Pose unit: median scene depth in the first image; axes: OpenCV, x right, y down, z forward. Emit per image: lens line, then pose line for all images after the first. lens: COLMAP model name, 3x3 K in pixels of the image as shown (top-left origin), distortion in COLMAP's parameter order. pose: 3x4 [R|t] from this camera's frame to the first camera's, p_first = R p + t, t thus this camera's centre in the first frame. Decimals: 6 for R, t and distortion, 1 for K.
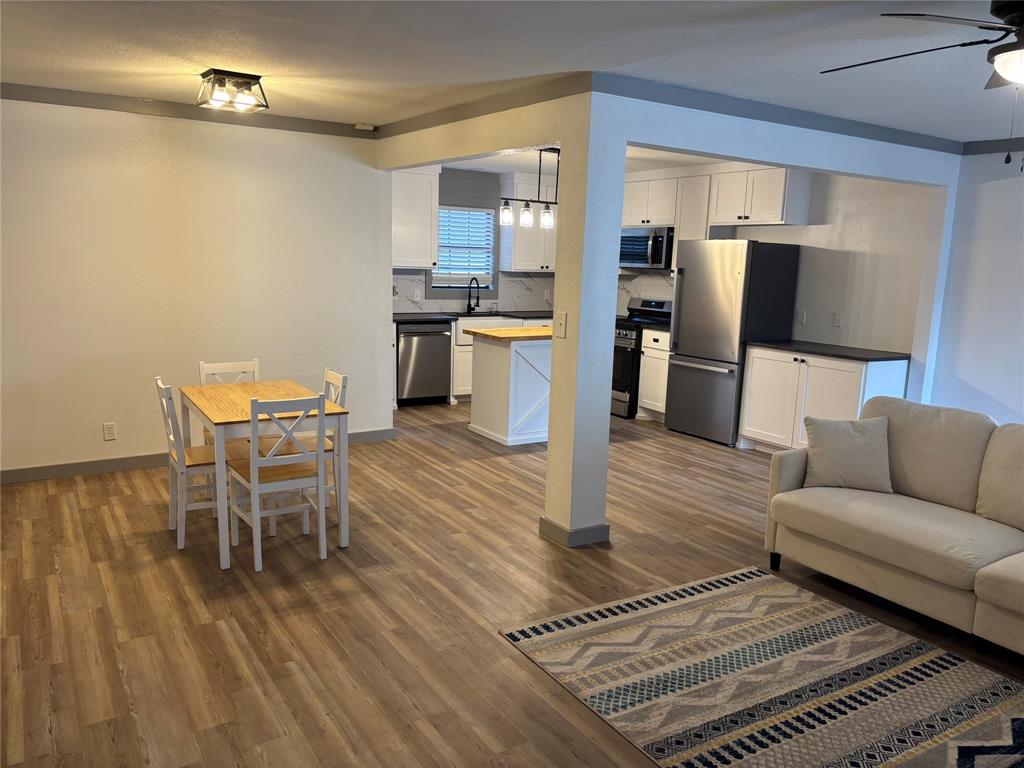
lens RADIAL K [[782.1, 0, 501.6], [0, 782.1, 399.1], [0, 0, 1]] dist [0.058067, -0.051054]
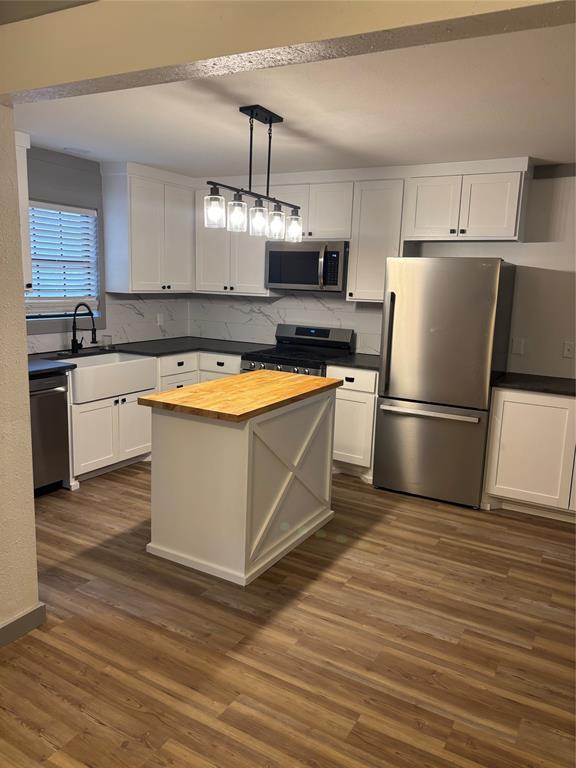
lens RADIAL K [[586.6, 0, 295.5], [0, 586.6, 379.0], [0, 0, 1]] dist [0.058067, -0.051054]
pose [[0.875828, -0.081084, 0.475763, -0.139456], [0.077926, 0.996610, 0.026398, -0.093826], [-0.476290, 0.013954, 0.879177, 0.478255]]
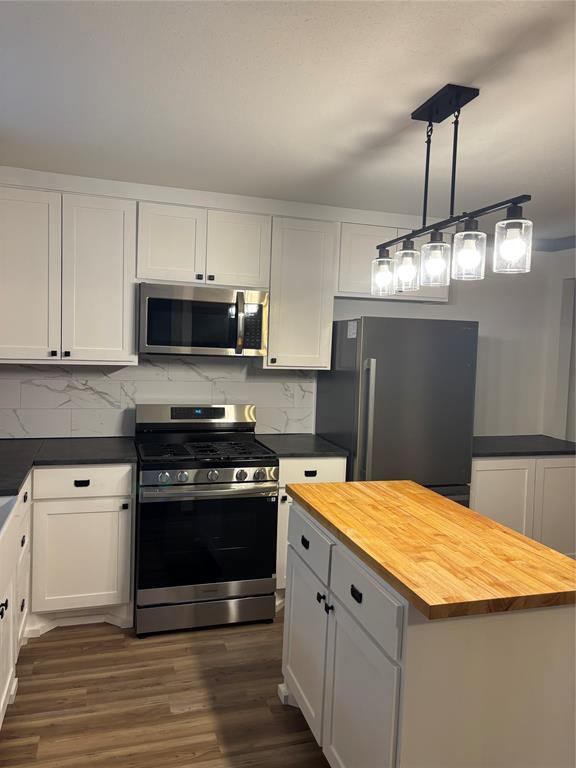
lens RADIAL K [[586.6, 0, 289.3], [0, 586.6, 379.3], [0, 0, 1]] dist [0.058067, -0.051054]
pose [[0.236653, -0.082536, 0.968082, -0.239082], [0.141965, 0.988629, 0.049584, -0.168834], [-0.961167, 0.125700, 0.245679, 0.872017]]
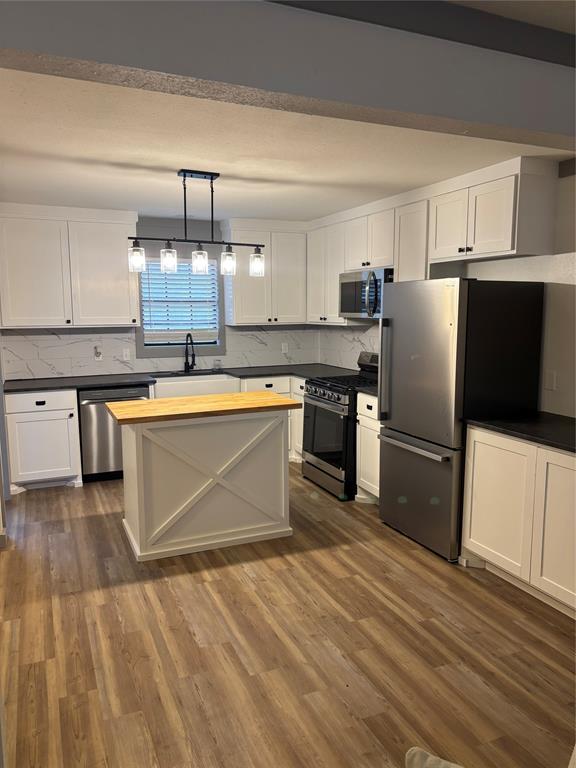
lens RADIAL K [[586.6, 0, 285.6], [0, 586.6, 383.5], [0, 0, 1]] dist [0.058067, -0.051054]
pose [[0.988490, -0.015580, -0.150484, 0.197772], [0.008089, 0.998703, -0.050263, -0.068314], [0.151072, 0.048468, 0.987334, 0.380353]]
